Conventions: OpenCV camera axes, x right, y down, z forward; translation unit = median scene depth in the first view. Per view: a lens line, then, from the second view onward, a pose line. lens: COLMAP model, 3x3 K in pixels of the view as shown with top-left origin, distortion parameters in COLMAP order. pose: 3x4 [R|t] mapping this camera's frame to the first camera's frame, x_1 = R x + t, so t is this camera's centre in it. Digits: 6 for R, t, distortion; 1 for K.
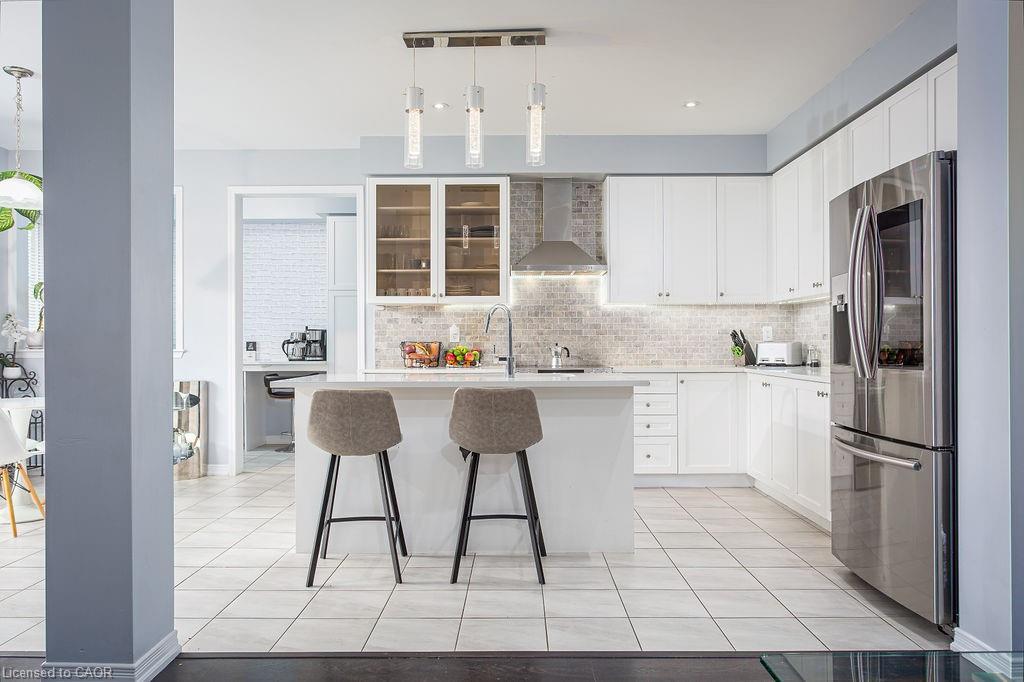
lens RADIAL K [[703.2, 0, 511.9], [0, 703.2, 343.4], [0, 0, 1]] dist [-0.014266, -0.001156]
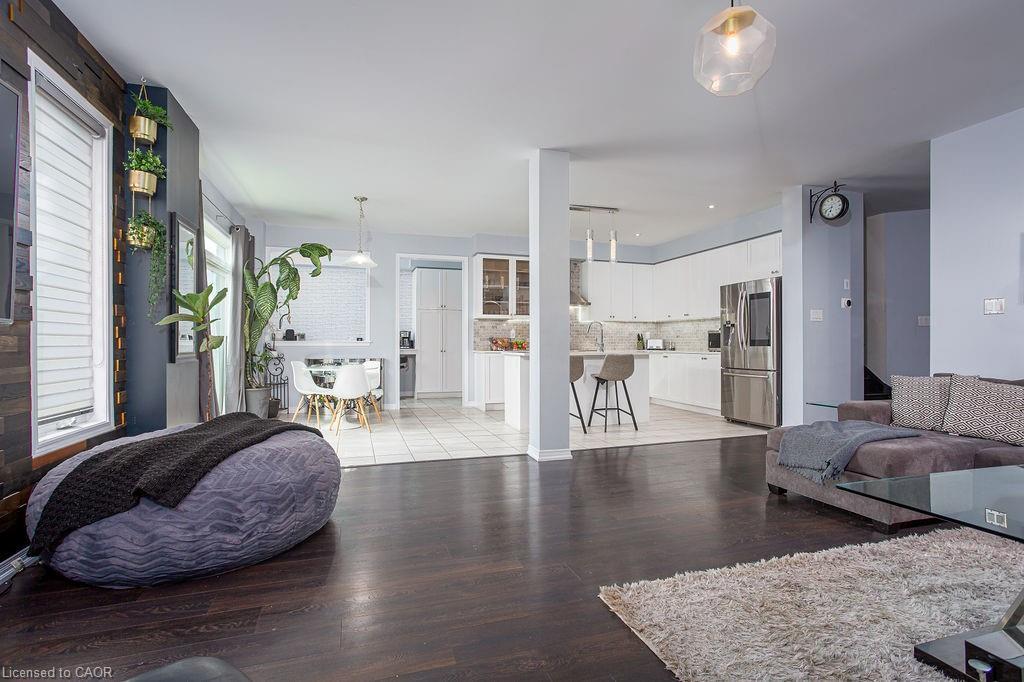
lens RADIAL K [[487.0, 0, 513.6], [0, 487.0, 339.7], [0, 0, 1]] dist [-0.004174, 0.003923]
pose [[0.950415, 0.005654, 0.310933, -0.513109], [-0.004185, 0.999977, -0.005392, 0.010269], [-0.310956, 0.003824, 0.950417, -0.308683]]
